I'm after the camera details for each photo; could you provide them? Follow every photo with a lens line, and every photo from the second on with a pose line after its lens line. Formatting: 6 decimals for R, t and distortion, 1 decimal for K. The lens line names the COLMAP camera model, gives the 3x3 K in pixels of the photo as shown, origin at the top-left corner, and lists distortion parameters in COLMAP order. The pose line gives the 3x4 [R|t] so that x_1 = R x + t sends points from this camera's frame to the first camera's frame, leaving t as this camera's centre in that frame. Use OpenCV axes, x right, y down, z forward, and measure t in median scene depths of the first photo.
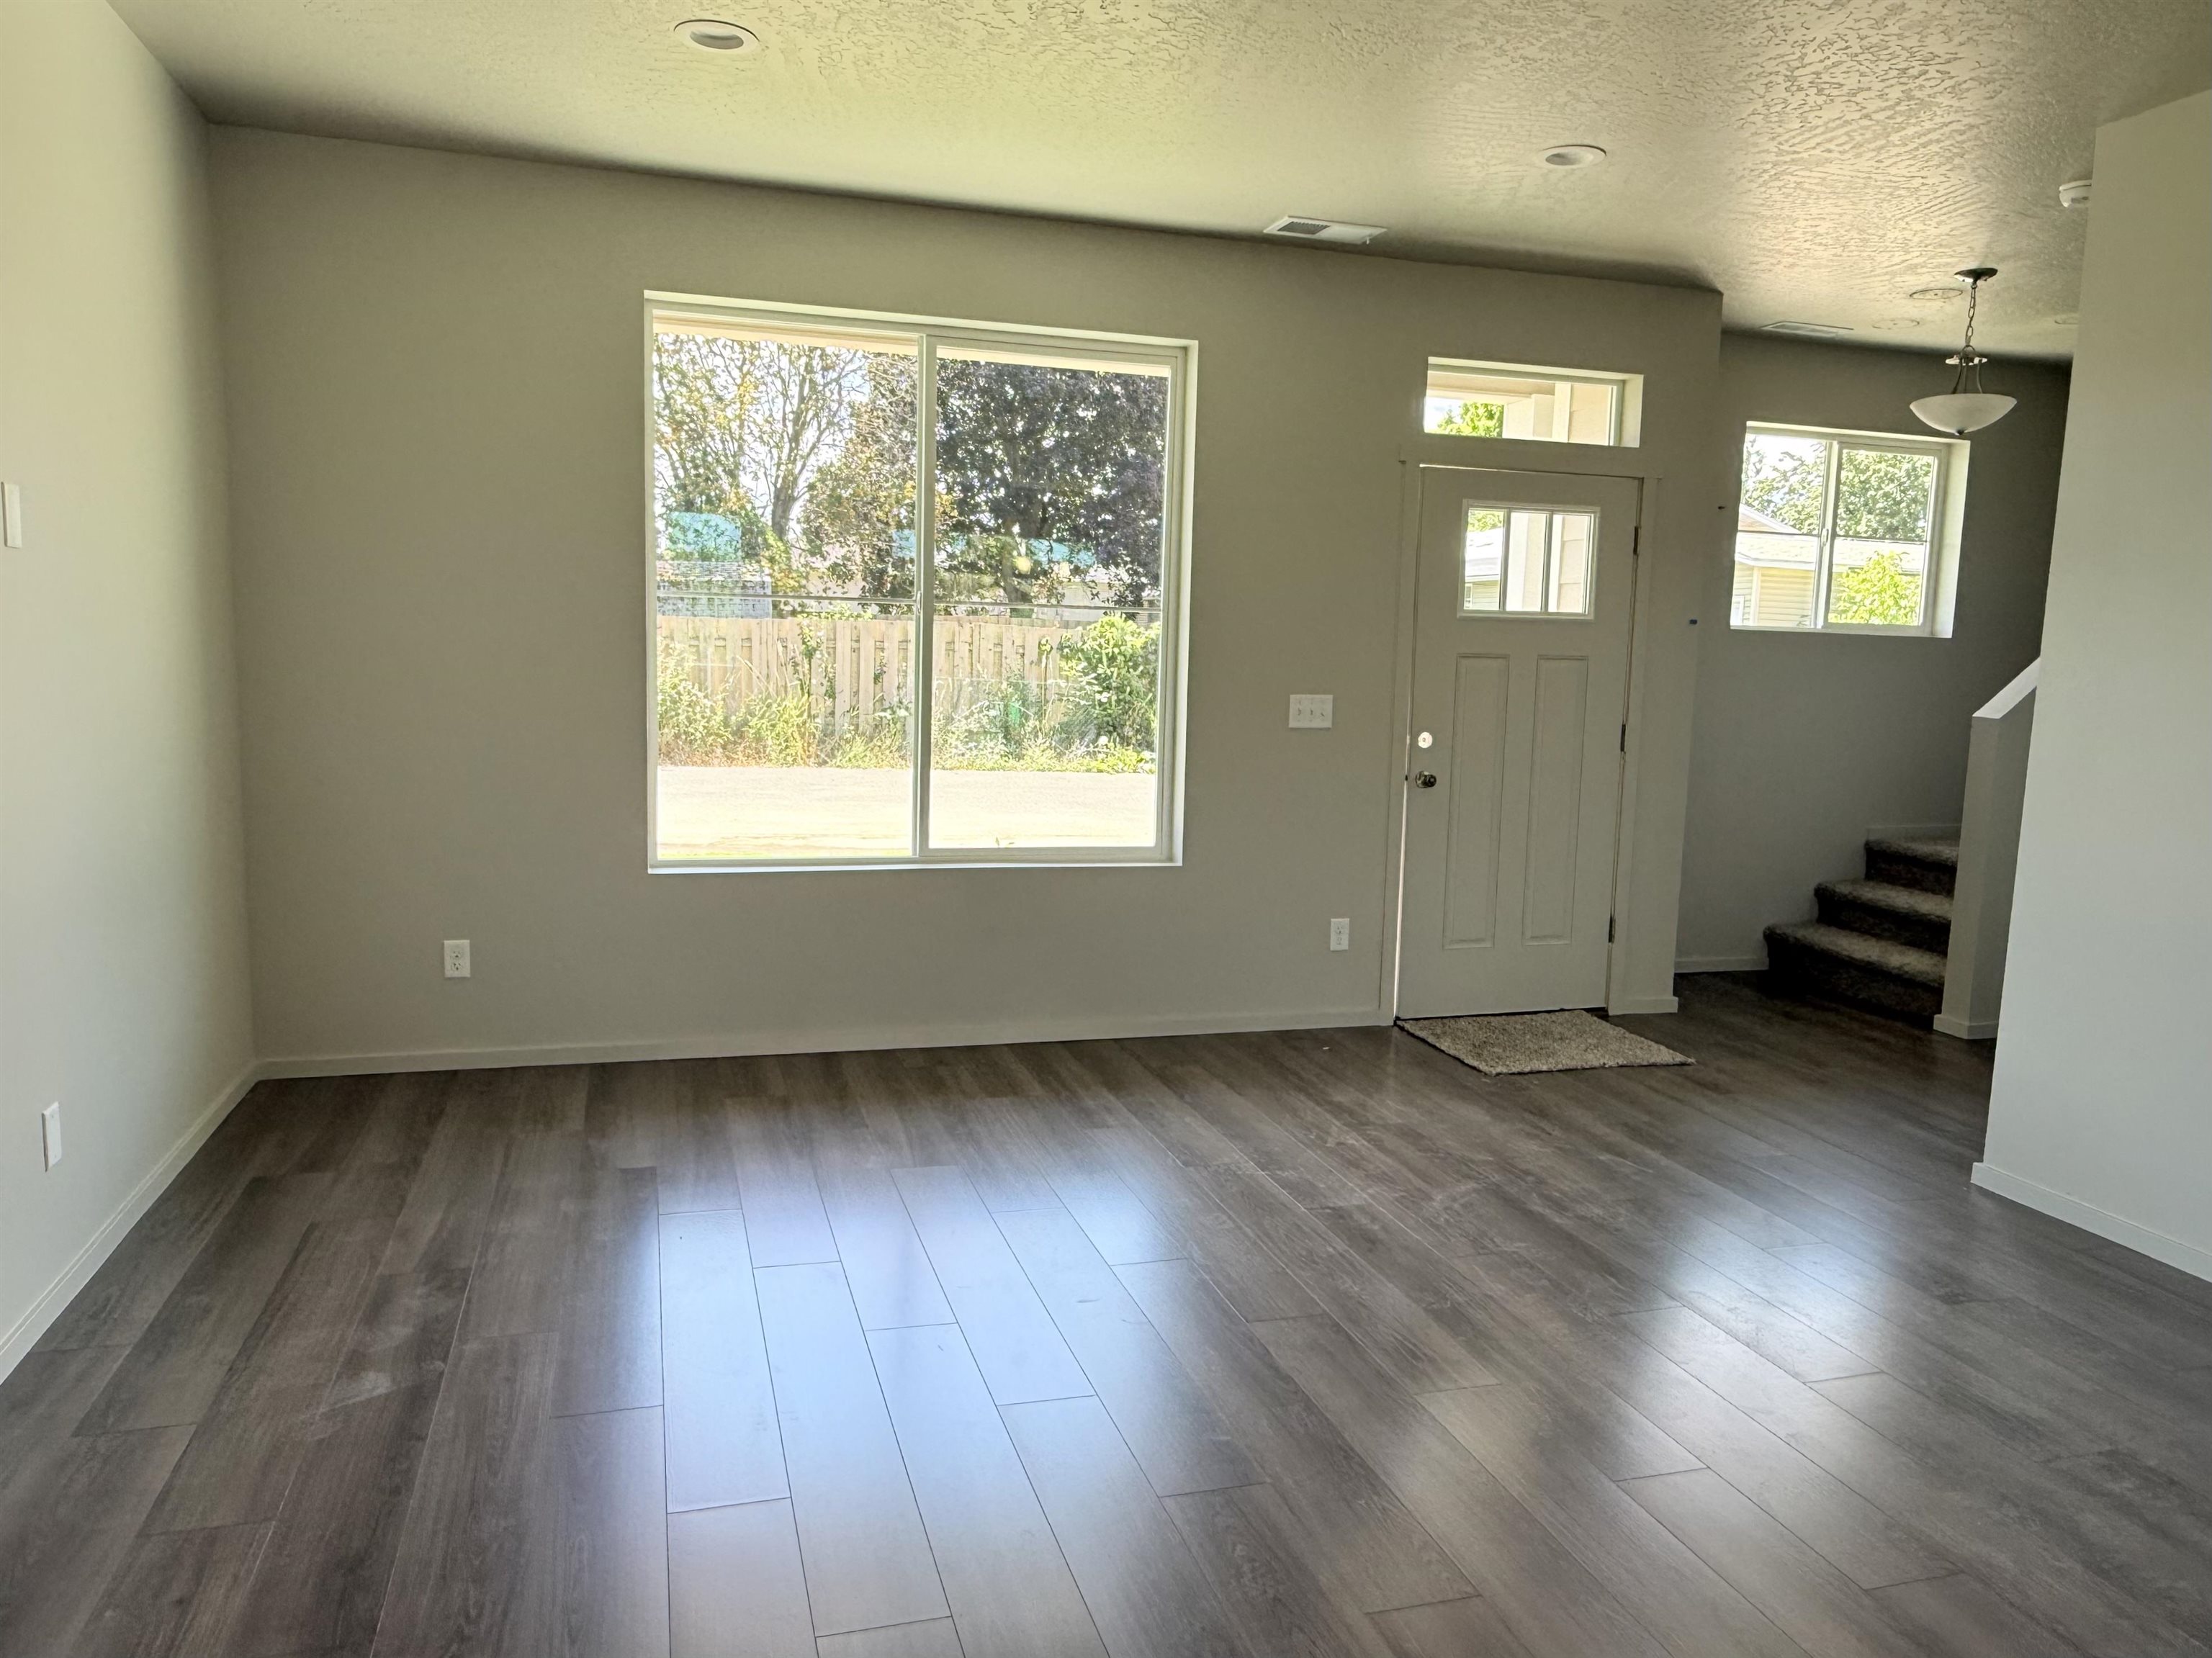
lens RADIAL K [[1497.0, 0, 1106.0], [0, 1497.0, 829.0], [0, 0, 1]] dist [-0.010049, -0.004343]
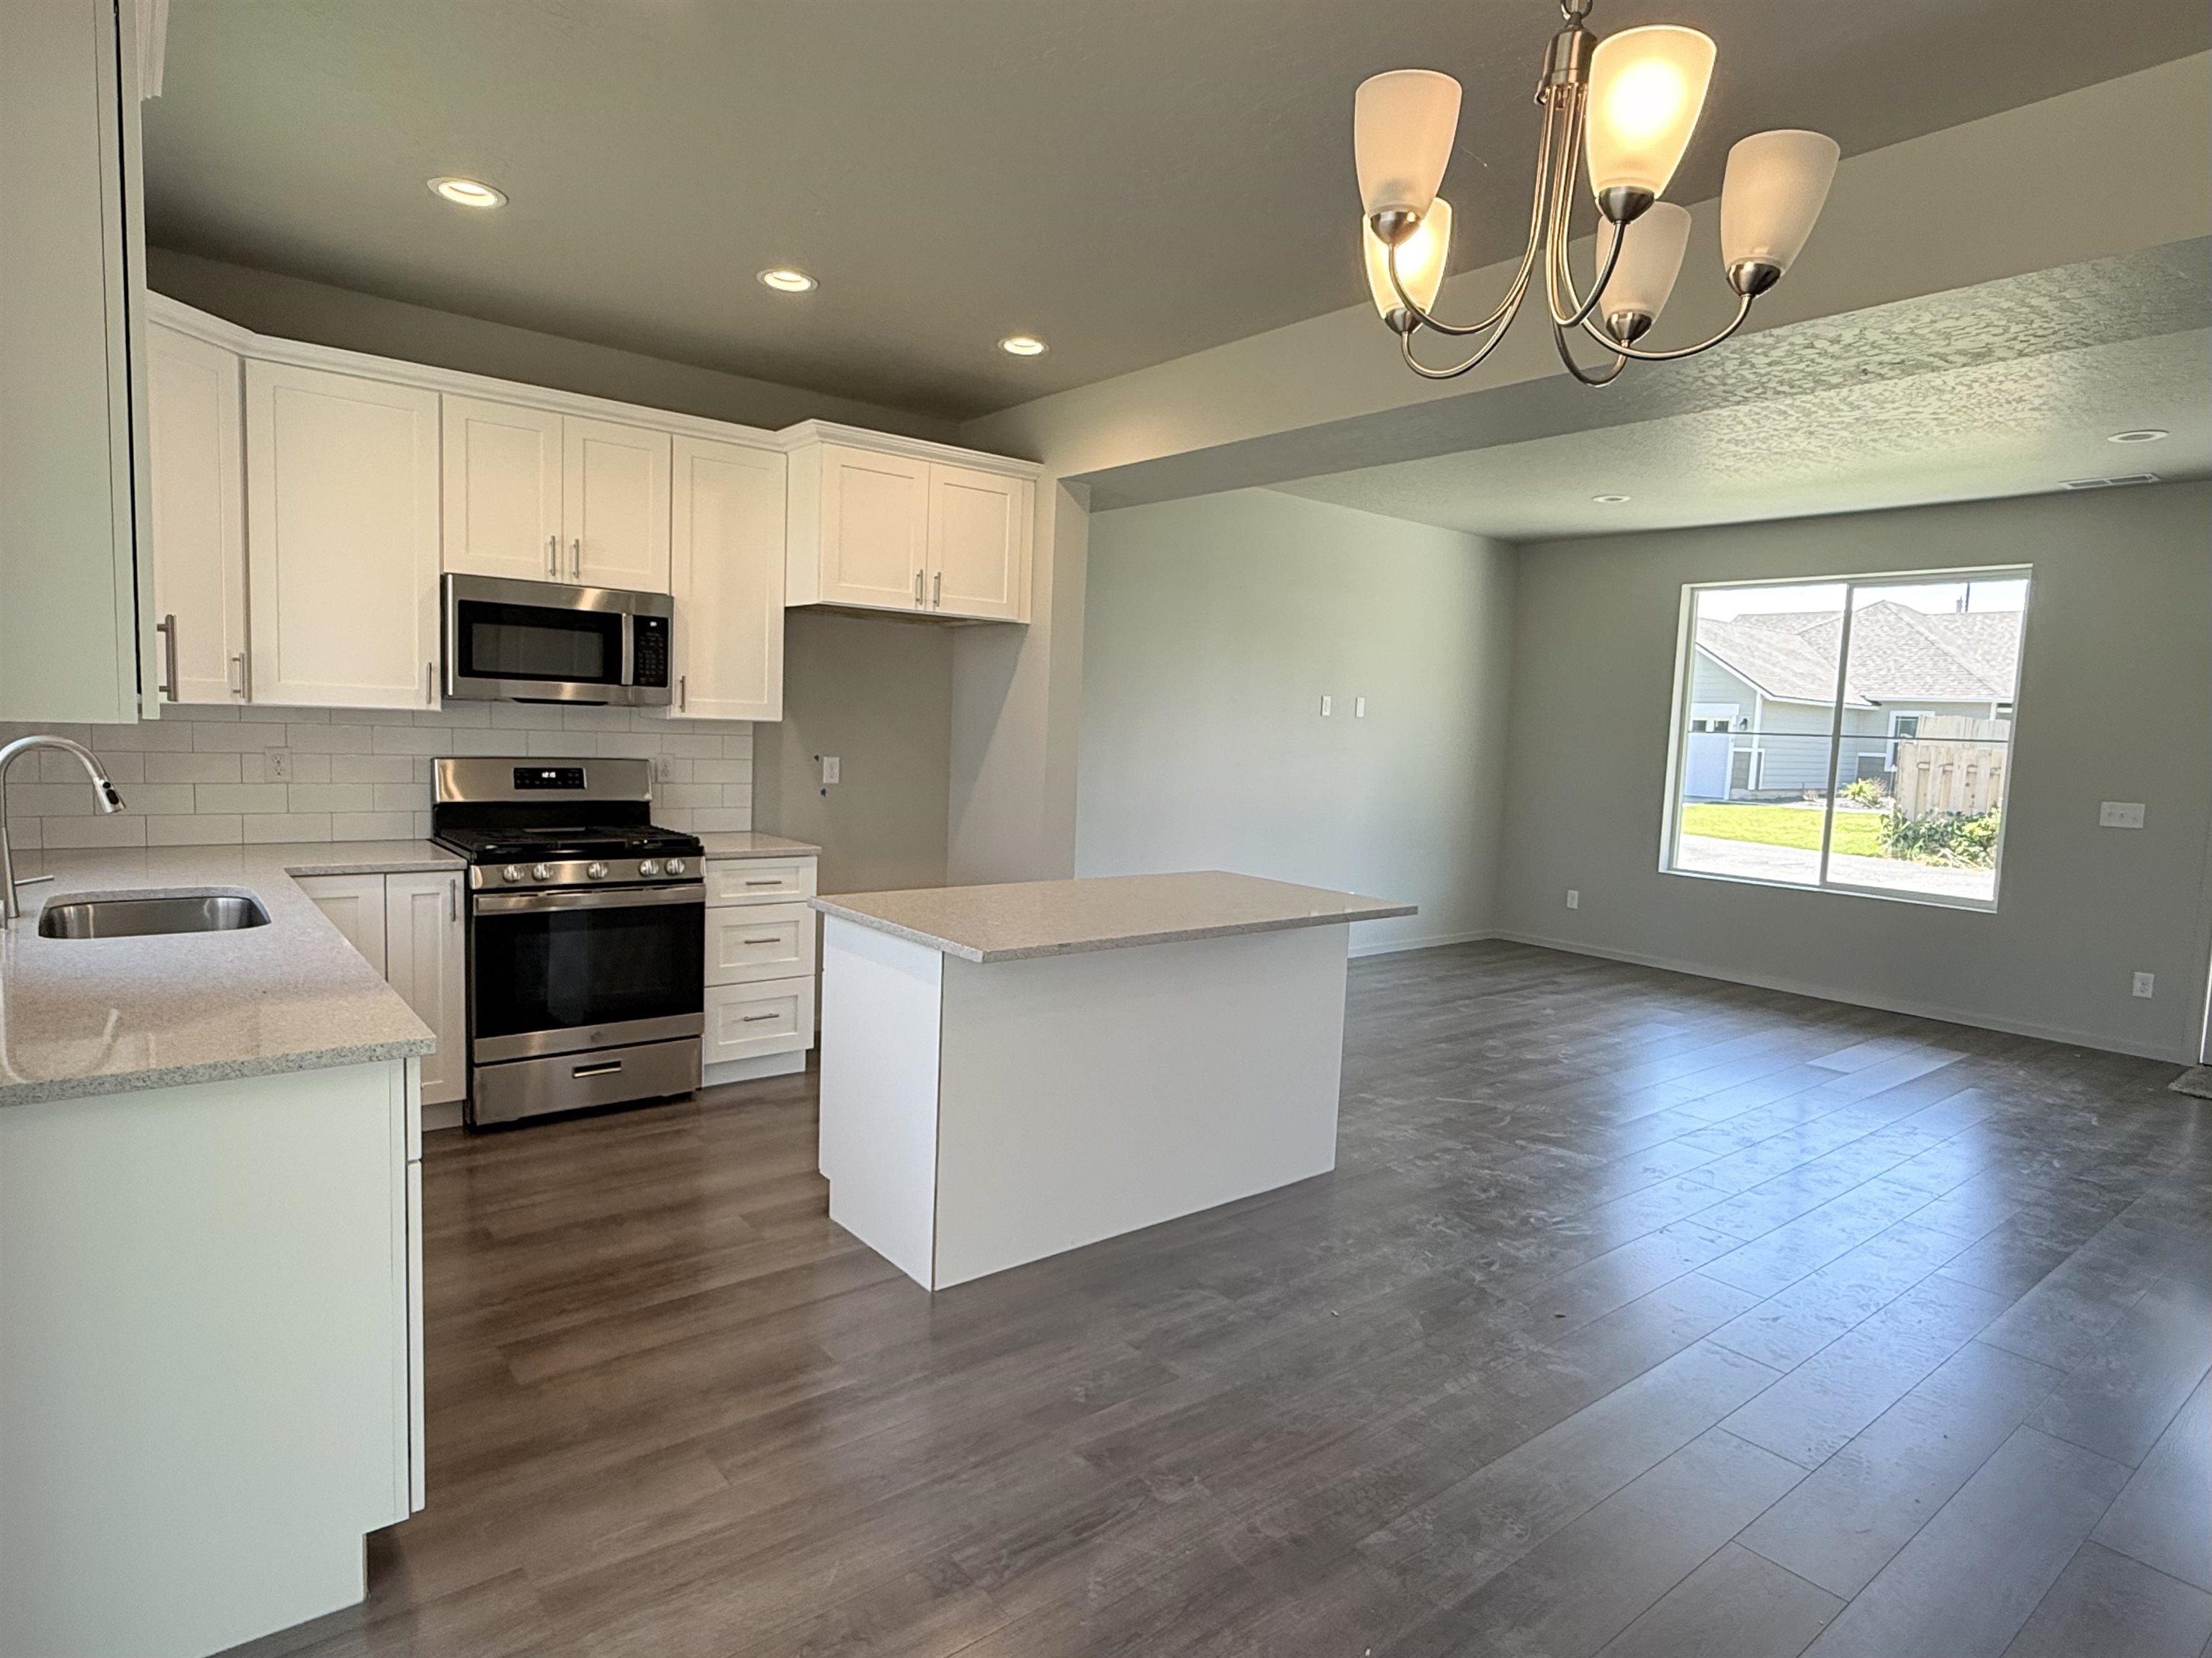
lens RADIAL K [[1224.9, 0, 1106.0], [0, 1224.9, 829.0], [0, 0, 1]] dist [-0.008000, -0.001225]
pose [[0.384531, 0.062737, -0.920978, 1.052264], [-0.147420, 0.989057, 0.005823, 0.084813], [0.911265, 0.133531, 0.389571, -0.361844]]
